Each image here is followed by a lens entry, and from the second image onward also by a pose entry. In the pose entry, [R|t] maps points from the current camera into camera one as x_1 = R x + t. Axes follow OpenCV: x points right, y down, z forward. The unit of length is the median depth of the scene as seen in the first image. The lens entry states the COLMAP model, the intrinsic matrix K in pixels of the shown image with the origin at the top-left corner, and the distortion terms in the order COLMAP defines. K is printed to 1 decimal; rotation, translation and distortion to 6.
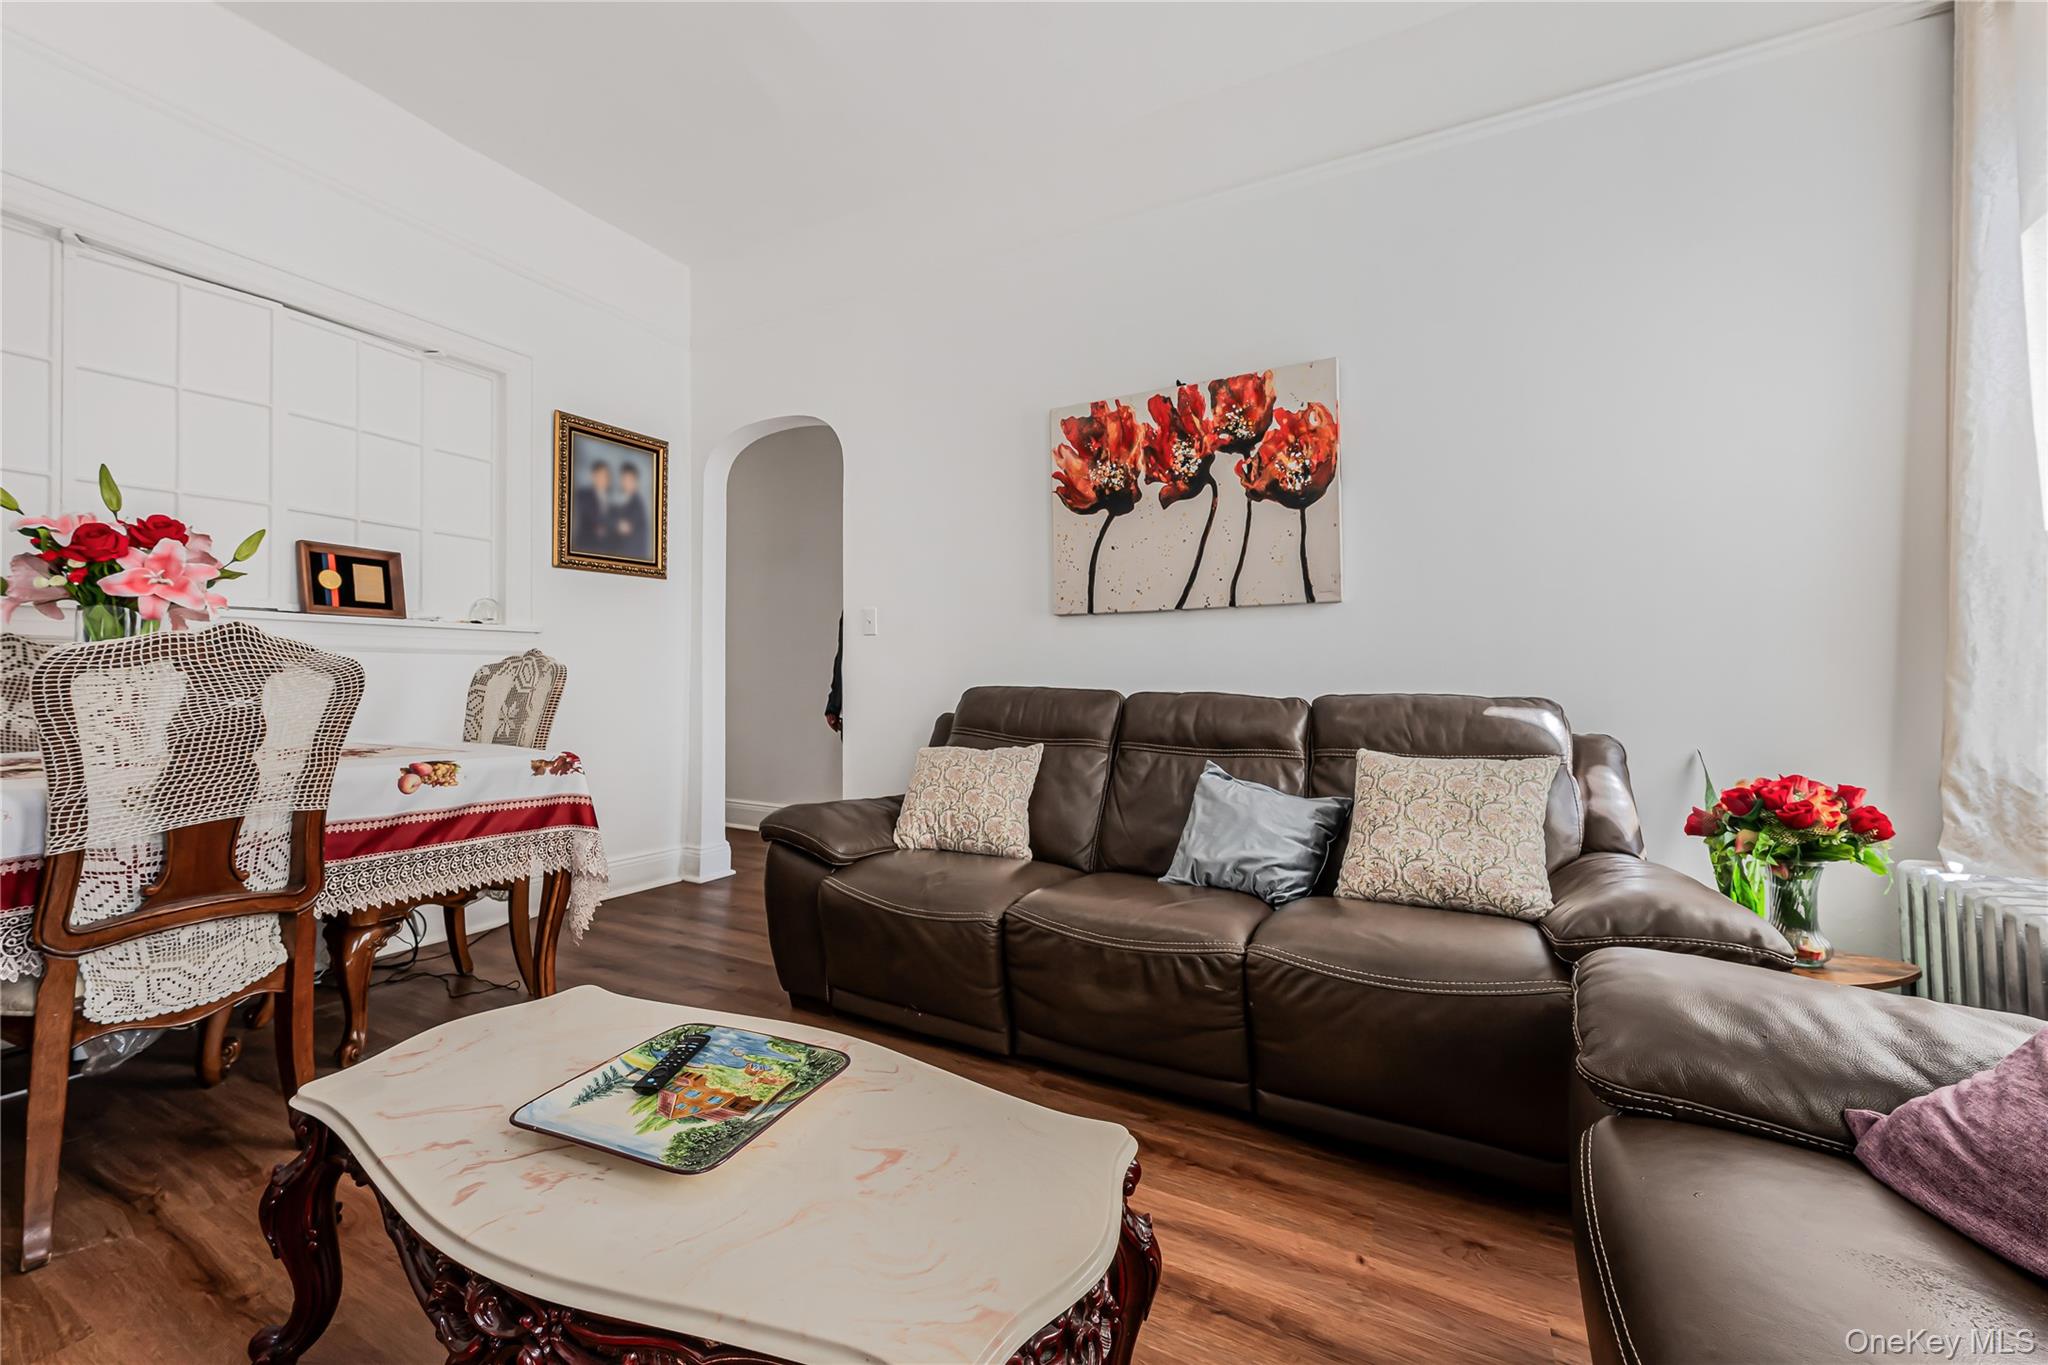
lens RADIAL K [[822.3, 0, 1013.9], [0, 822.3, 683.2], [0, 0, 1]] dist [0.000786, 0.000074]
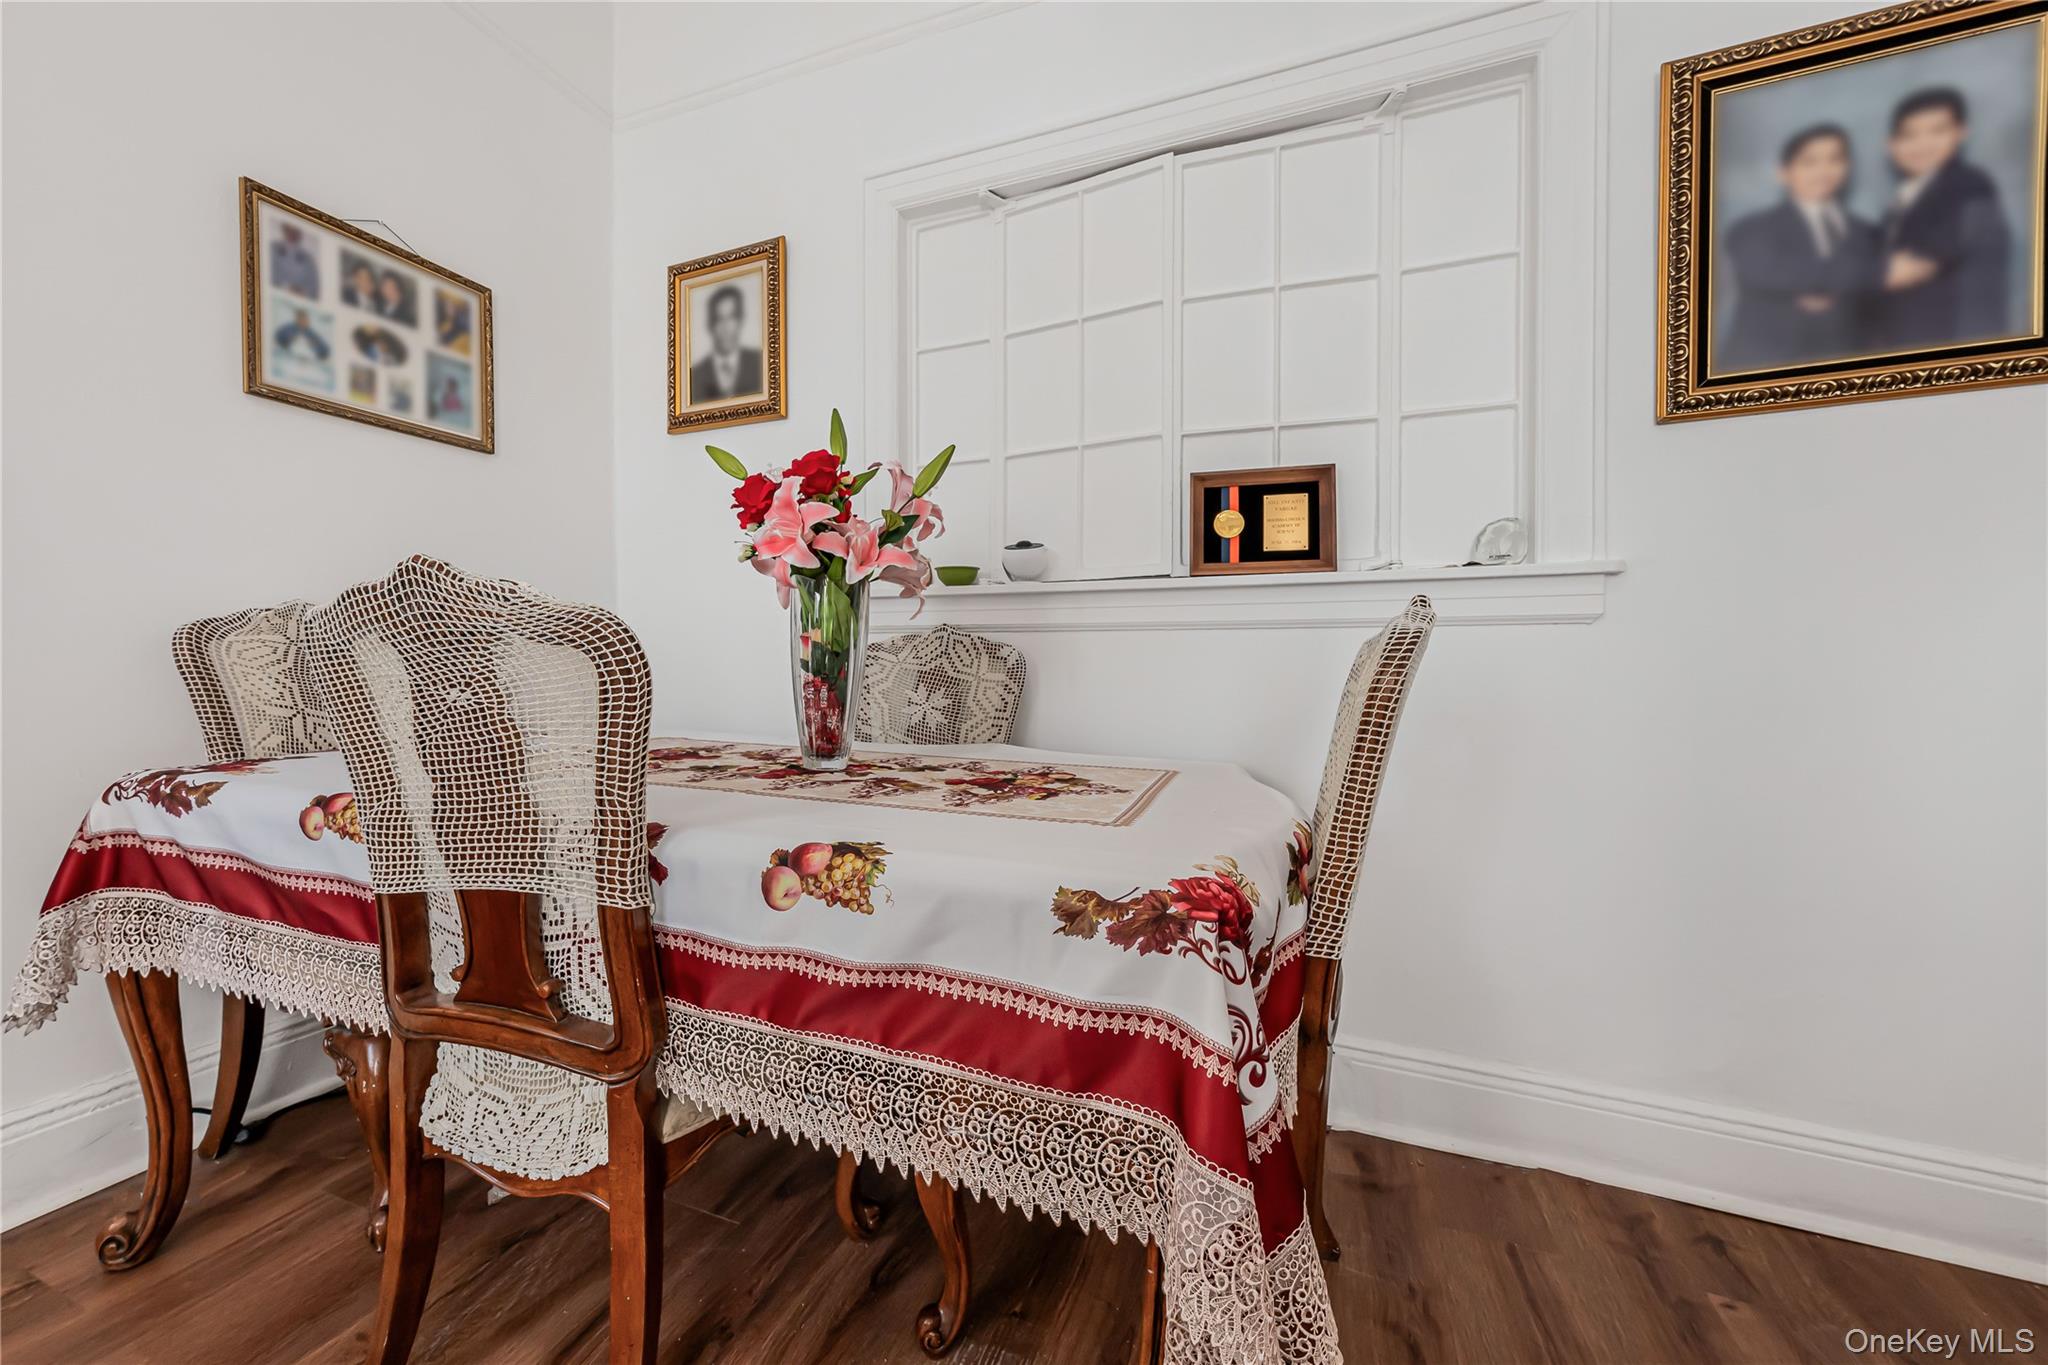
lens RADIAL K [[802.6, 0, 968.8], [0, 802.6, 672.0], [0, 0, 1]] dist [0.005310, 0.000256]
pose [[0.085314, -0.003569, -0.996348, -0.191497], [-0.013743, 0.999894, -0.004759, 0.001743], [0.996259, 0.014099, 0.085256, 0.730925]]
